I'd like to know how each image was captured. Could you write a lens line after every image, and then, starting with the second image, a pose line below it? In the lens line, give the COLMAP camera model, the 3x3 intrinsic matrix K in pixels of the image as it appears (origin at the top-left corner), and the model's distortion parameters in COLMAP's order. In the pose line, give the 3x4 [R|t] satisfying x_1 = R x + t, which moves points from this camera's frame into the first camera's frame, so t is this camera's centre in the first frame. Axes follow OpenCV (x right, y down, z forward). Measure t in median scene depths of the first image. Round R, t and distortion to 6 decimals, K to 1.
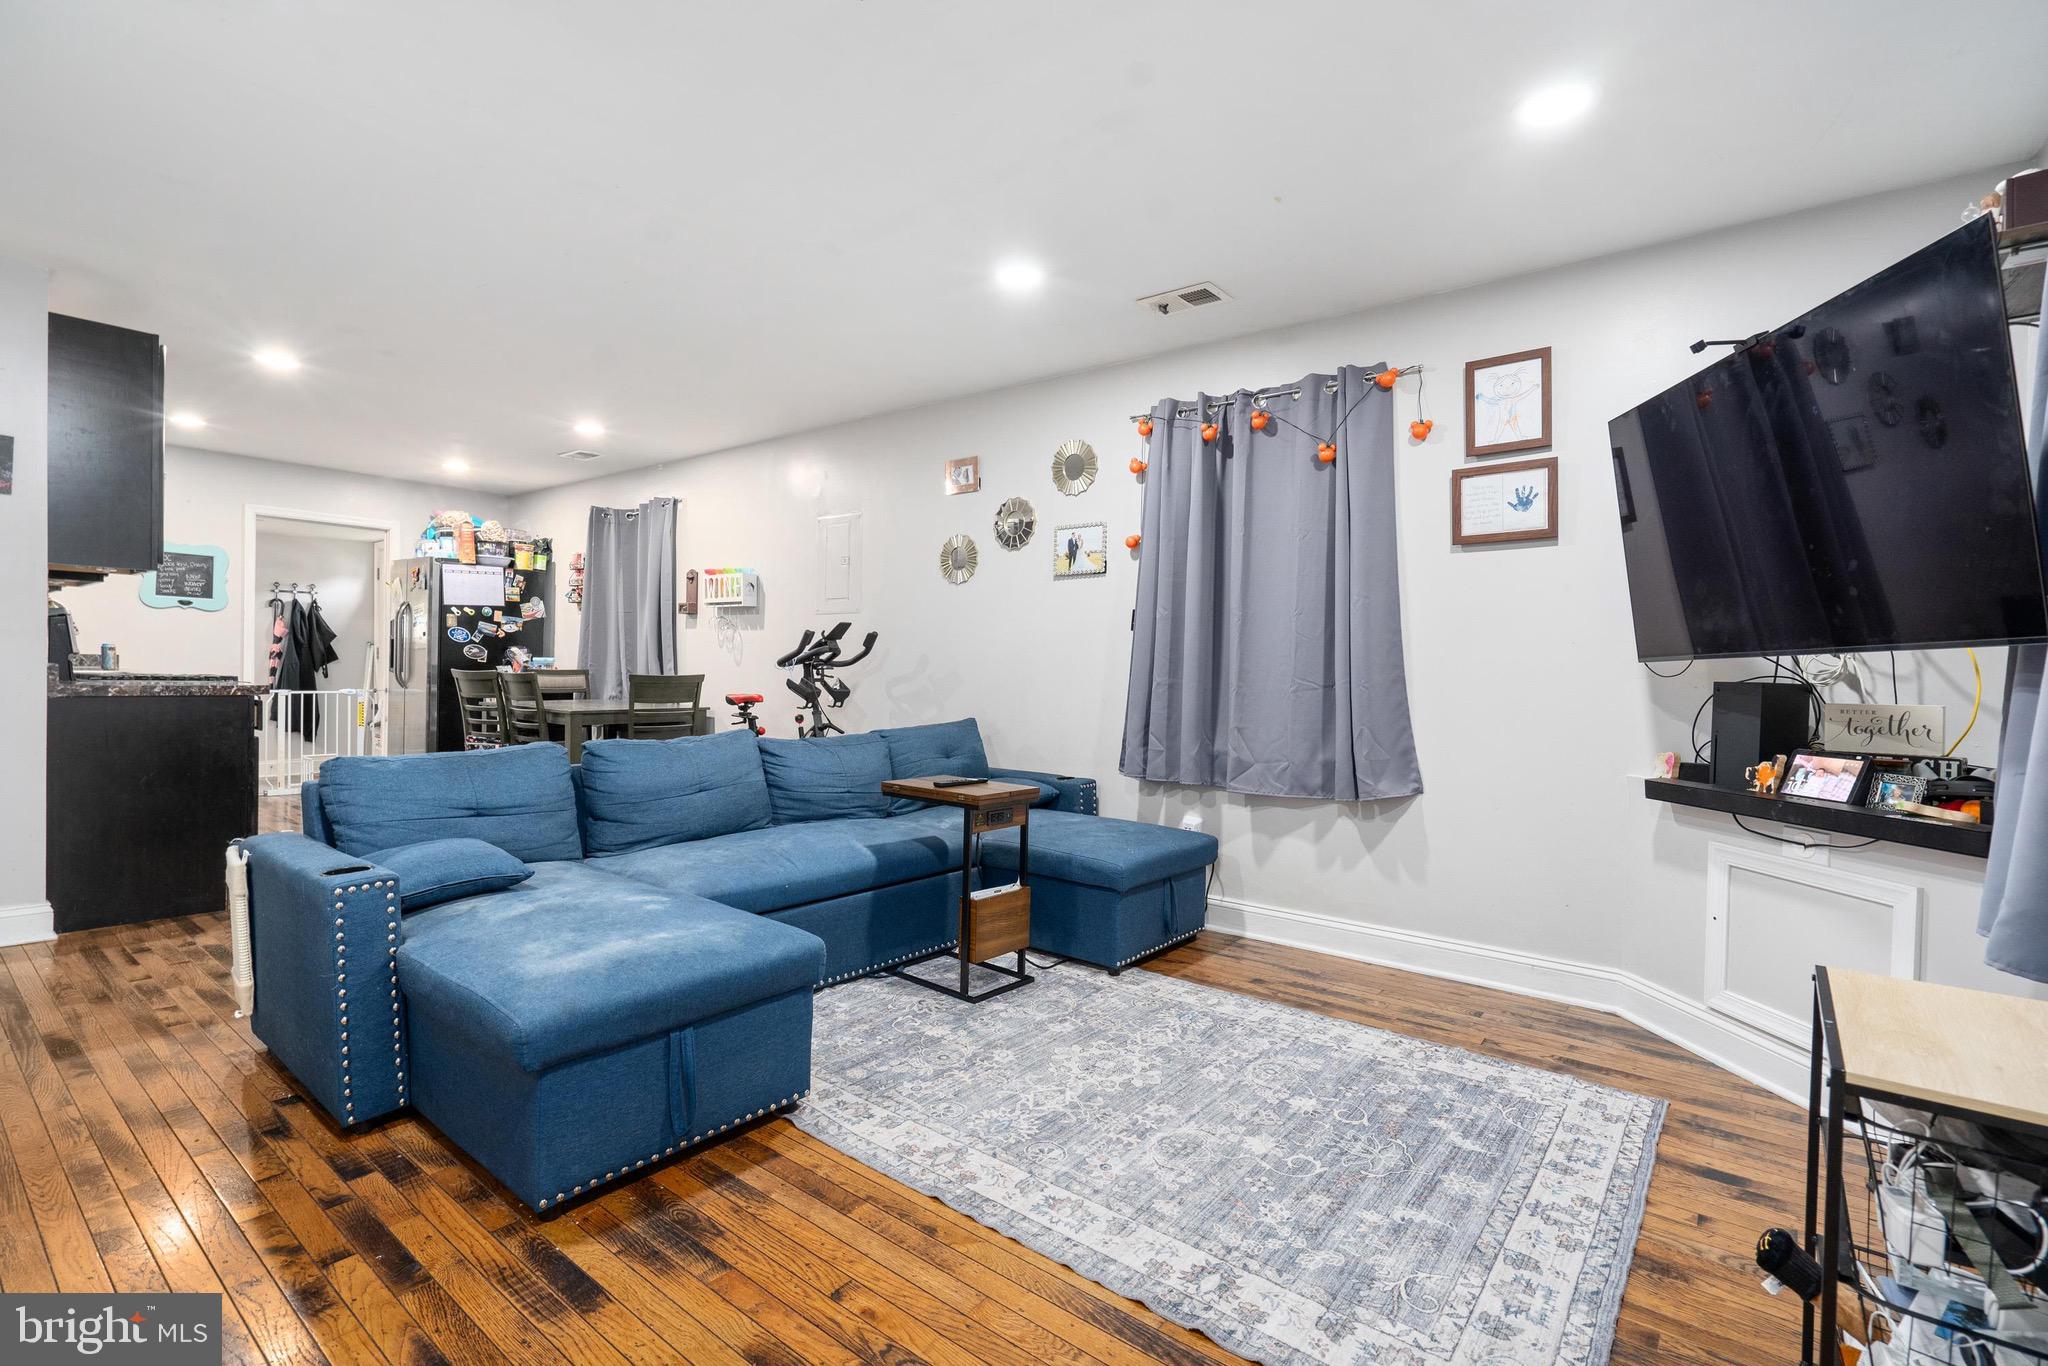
lens RADIAL K [[932.3, 0, 1024.0], [0, 932.3, 683.0], [0, 0, 1]] dist [-0.002136, 0.000164]
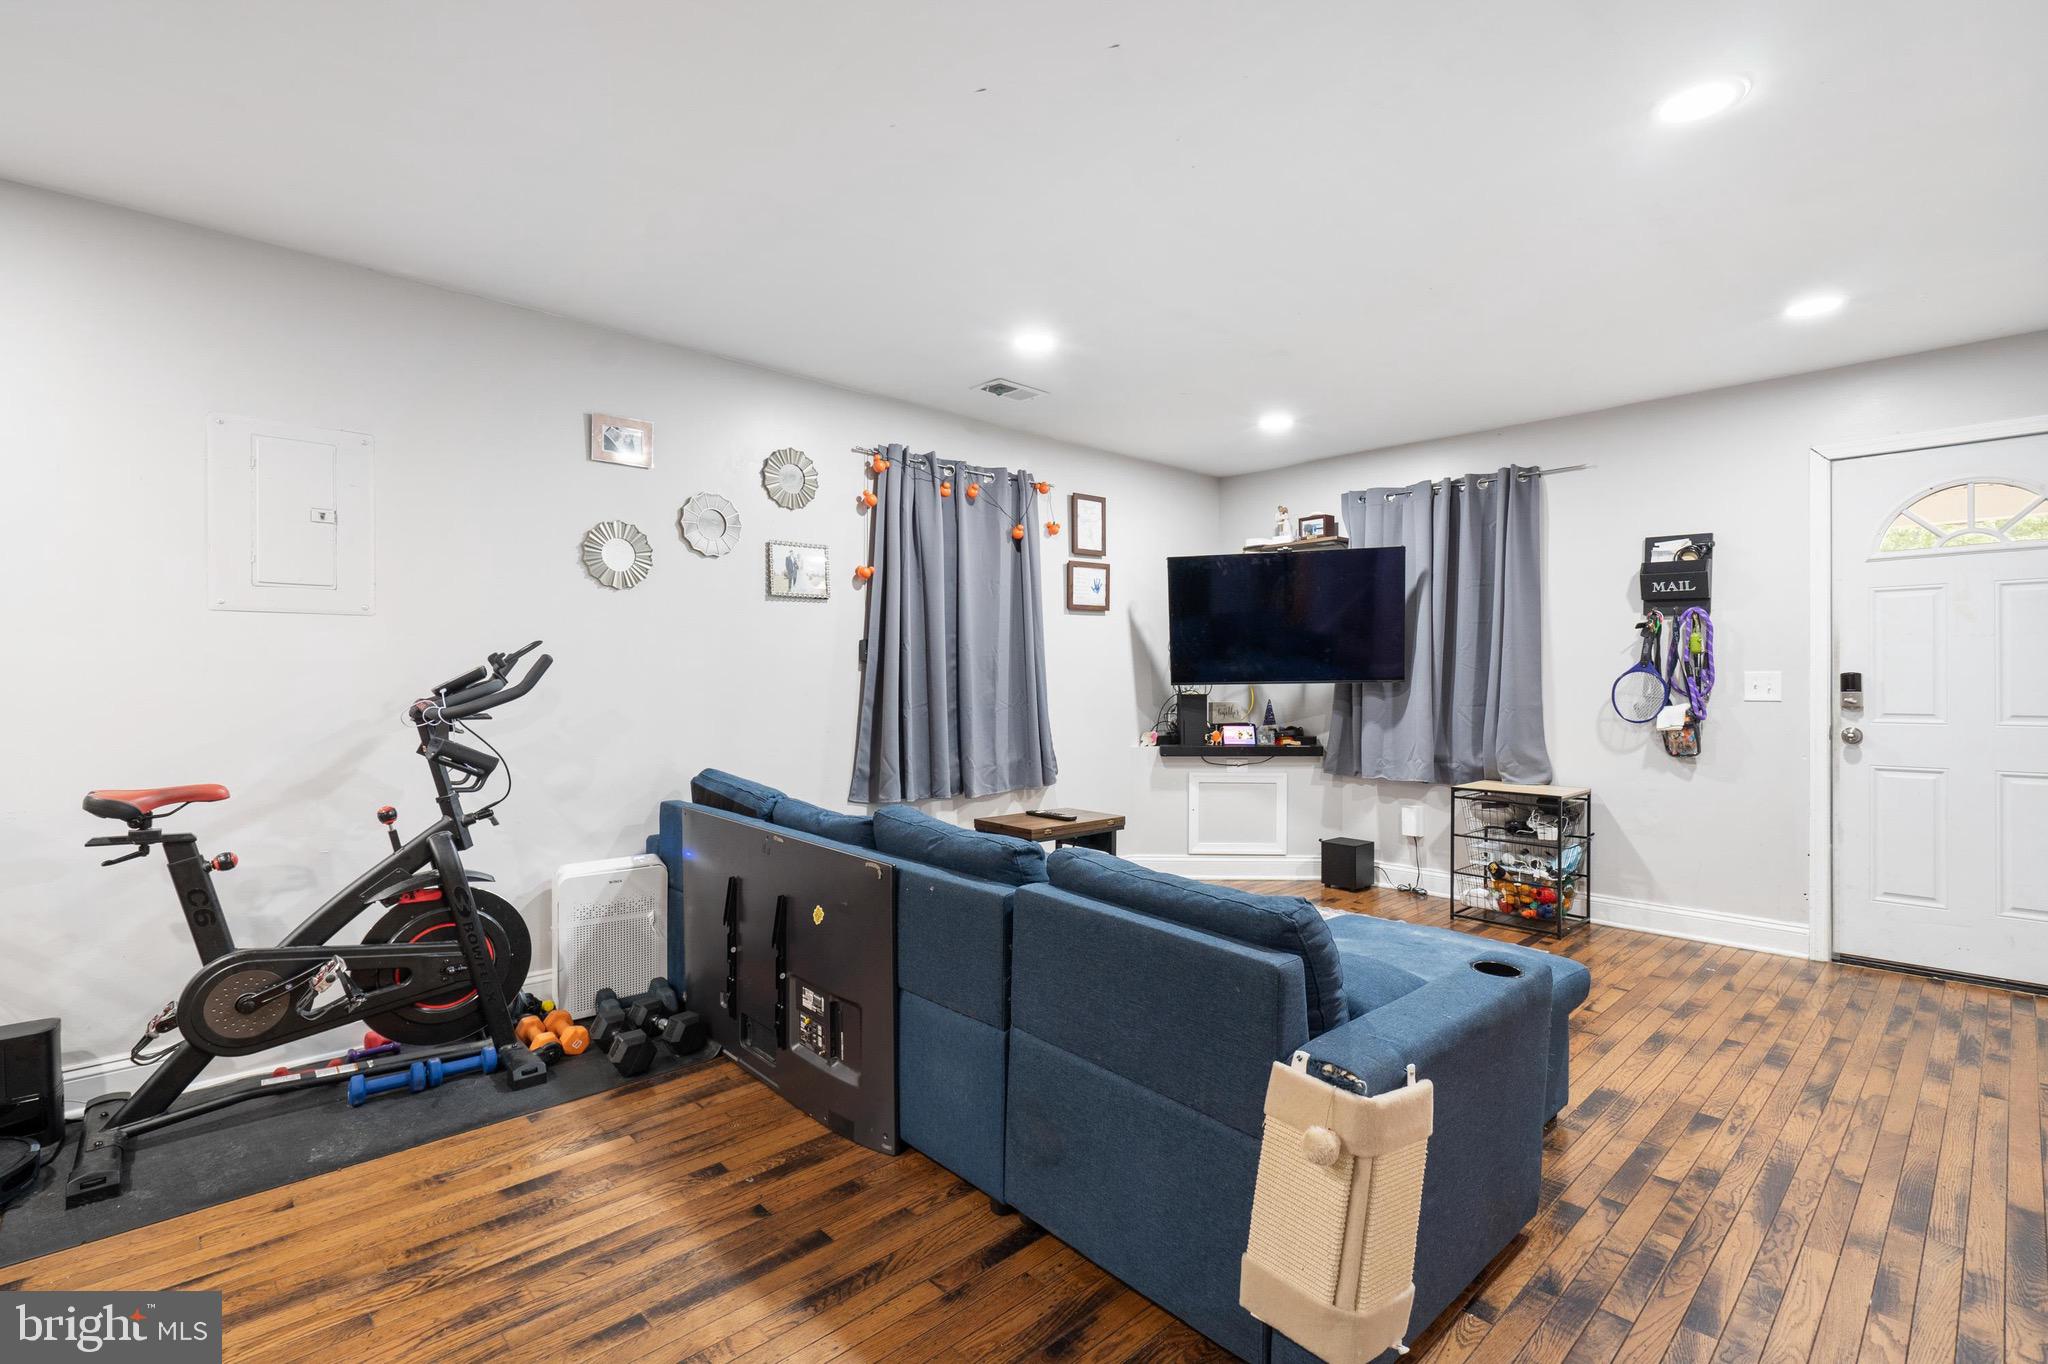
lens RADIAL K [[942.3, 0, 1028.7], [0, 942.3, 678.6], [0, 0, 1]] dist [-0.003136, 0.001338]
pose [[0.141250, -0.023499, 0.989695, -0.850036], [0.016768, 0.999632, 0.021342, -0.053738], [-0.989832, 0.013581, 0.141592, 0.663814]]
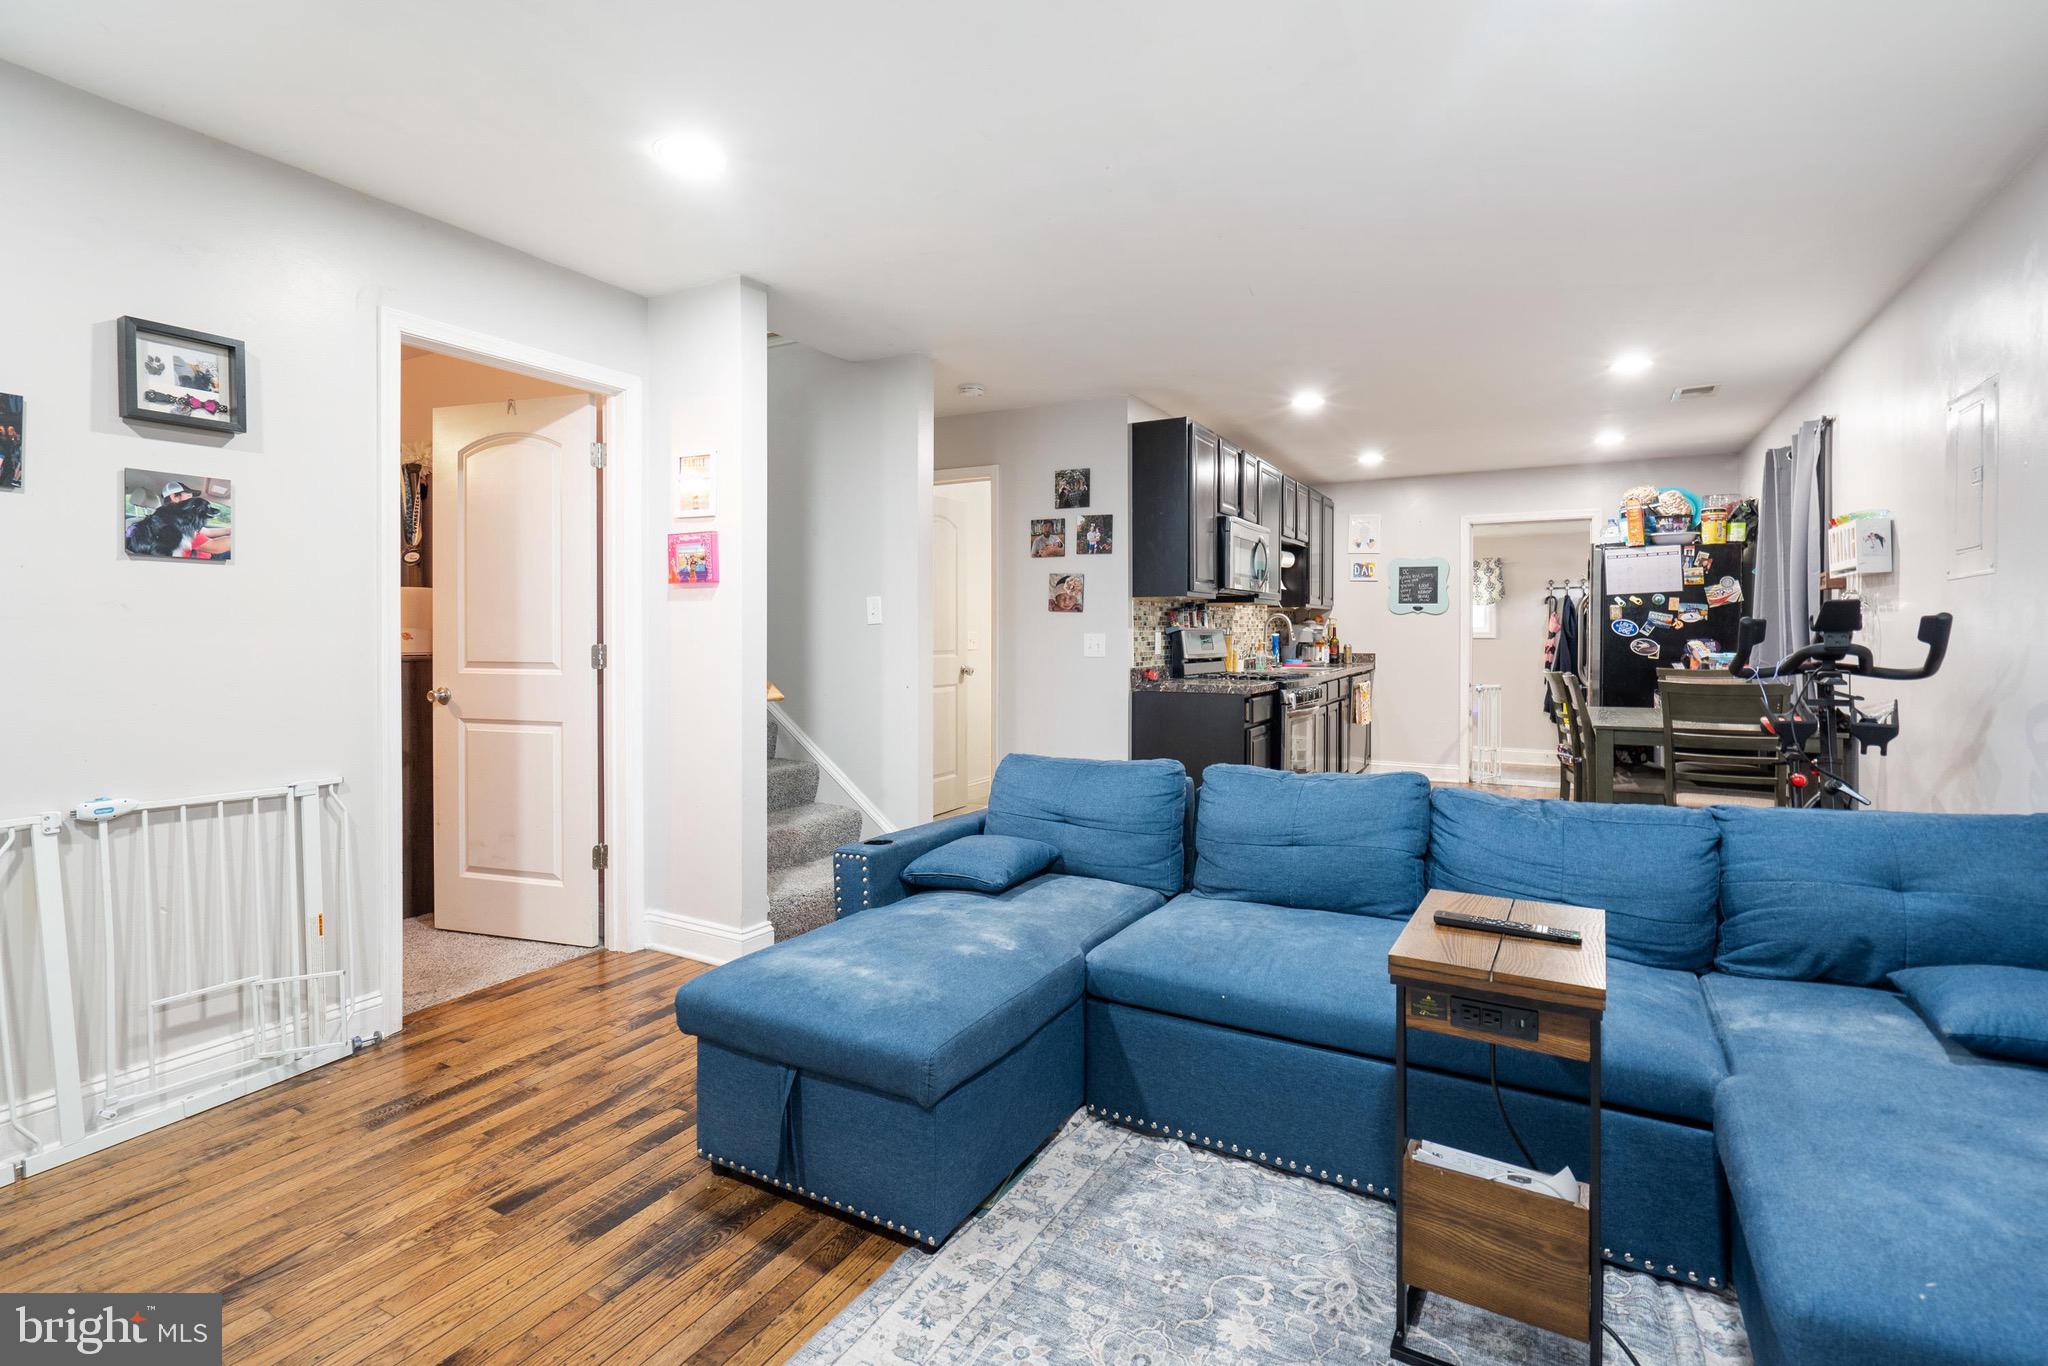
lens RADIAL K [[952.7, 0, 1034.5], [0, 952.7, 641.4], [0, 0, 1]] dist [-0.015868, 0.008476]
pose [[0.163975, -0.014488, -0.986358, 0.305901], [-0.012471, 0.999782, -0.016758, -0.028271], [0.986386, 0.015049, 0.163759, 0.501434]]
